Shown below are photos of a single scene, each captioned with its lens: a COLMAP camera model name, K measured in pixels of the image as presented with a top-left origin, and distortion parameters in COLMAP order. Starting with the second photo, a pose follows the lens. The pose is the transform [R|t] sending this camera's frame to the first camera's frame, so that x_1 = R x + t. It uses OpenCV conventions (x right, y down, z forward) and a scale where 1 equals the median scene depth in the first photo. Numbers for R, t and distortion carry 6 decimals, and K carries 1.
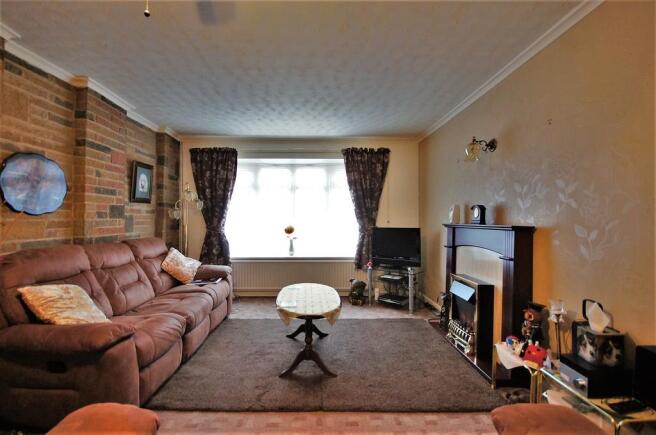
lens RADIAL K [[289.9, 0, 328.0], [0, 289.9, 217.5], [0, 0, 1]] dist [0.000758, -0.010496]
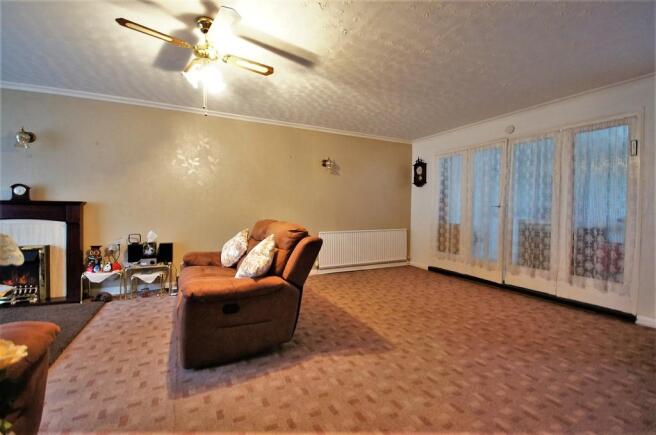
lens RADIAL K [[289.9, 0, 328.0], [0, 289.9, 217.5], [0, 0, 1]] dist [0.000758, -0.010496]
pose [[-0.444512, -0.030373, 0.895258, -0.711272], [-0.018166, 0.999525, 0.024891, 0.027187], [-0.895589, -0.005199, -0.444853, 0.246160]]
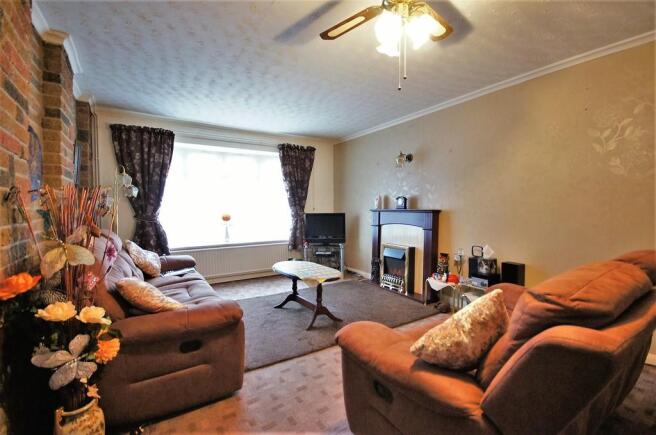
lens RADIAL K [[289.9, 0, 328.0], [0, 289.9, 217.5], [0, 0, 1]] dist [0.000758, -0.010496]
pose [[0.848981, -0.025165, 0.527824, -0.395632], [0.002845, 0.999069, 0.043055, 0.000073], [-0.528416, -0.035051, 0.848262, -0.060012]]
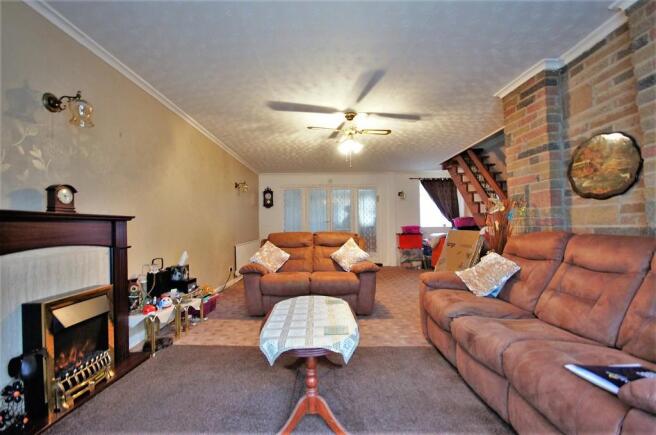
lens RADIAL K [[289.9, 0, 328.0], [0, 289.9, 217.5], [0, 0, 1]] dist [0.000758, -0.010496]
pose [[-0.999809, 0.010137, -0.016692, -0.059661], [0.010761, 0.999230, -0.037740, 0.043015], [0.016296, -0.037912, -0.999148, 1.079123]]
